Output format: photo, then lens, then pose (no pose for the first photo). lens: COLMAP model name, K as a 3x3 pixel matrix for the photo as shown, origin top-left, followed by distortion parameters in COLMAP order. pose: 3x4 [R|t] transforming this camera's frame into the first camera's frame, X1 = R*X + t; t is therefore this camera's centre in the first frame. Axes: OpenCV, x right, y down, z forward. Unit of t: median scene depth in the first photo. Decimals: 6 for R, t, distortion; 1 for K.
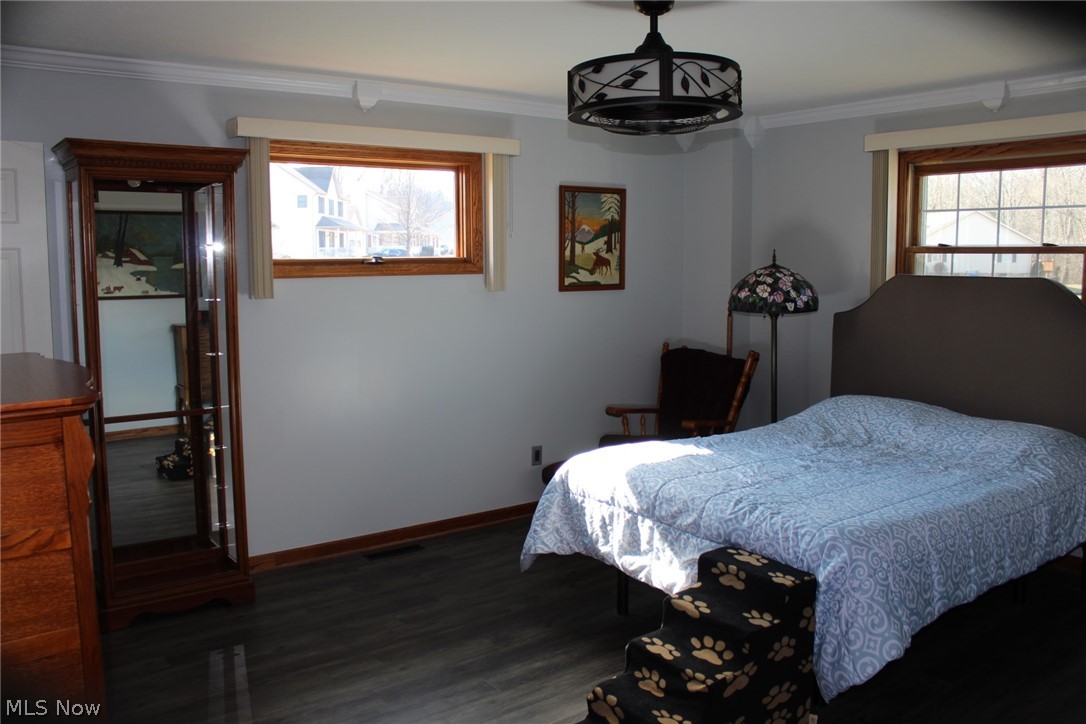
lens RADIAL K [[903.1, 0, 541.6], [0, 903.1, 357.6], [0, 0, 1]] dist [-0.165014, 0.143716]
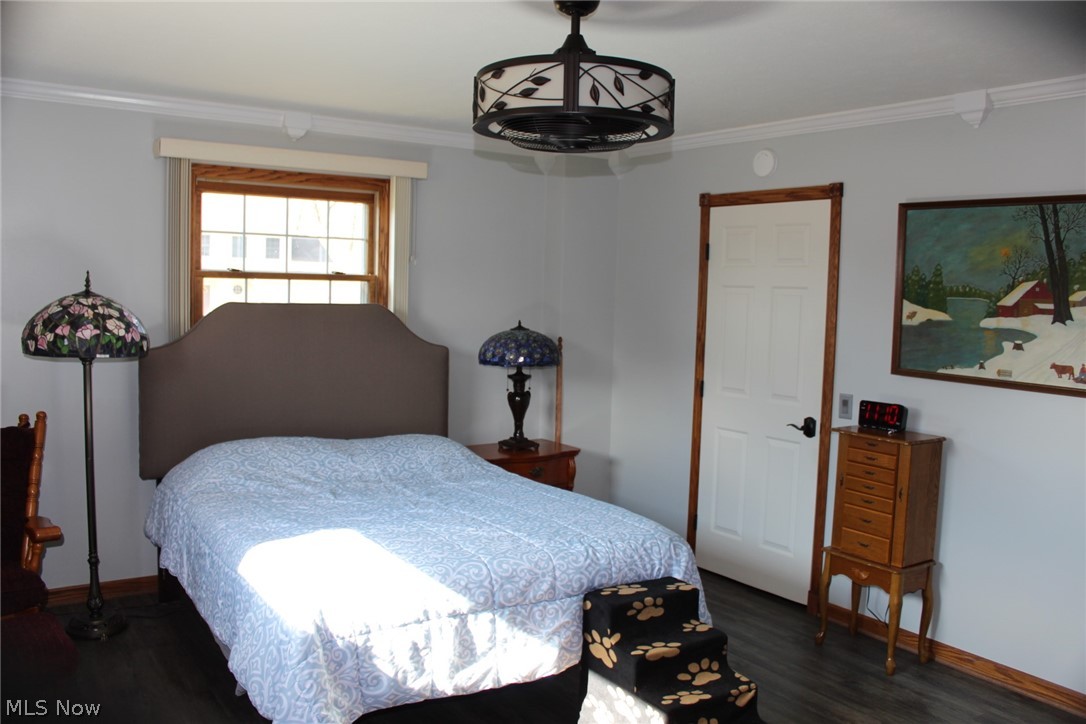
lens RADIAL K [[903.1, 0, 541.6], [0, 903.1, 357.6], [0, 0, 1]] dist [-0.165014, 0.143716]
pose [[0.055315, -0.070778, 0.995957, -0.664702], [0.084794, 0.994214, 0.065945, -0.098316], [-0.994862, 0.080803, 0.060996, 0.876699]]
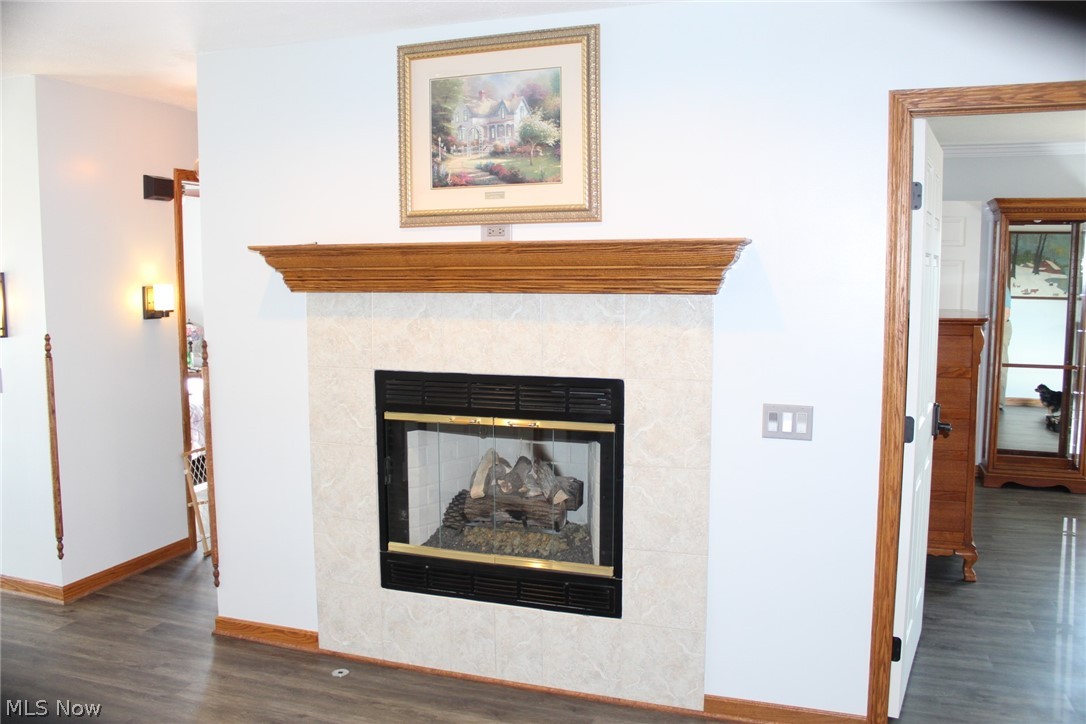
lens RADIAL K [[903.1, 0, 541.6], [0, 903.1, 357.6], [0, 0, 1]] dist [-0.165014, 0.143716]
pose [[0.551353, 0.087556, -0.829665, 0.285542], [-0.096815, 0.994474, 0.040610, 0.056306], [0.828636, 0.057934, 0.556782, -0.475734]]
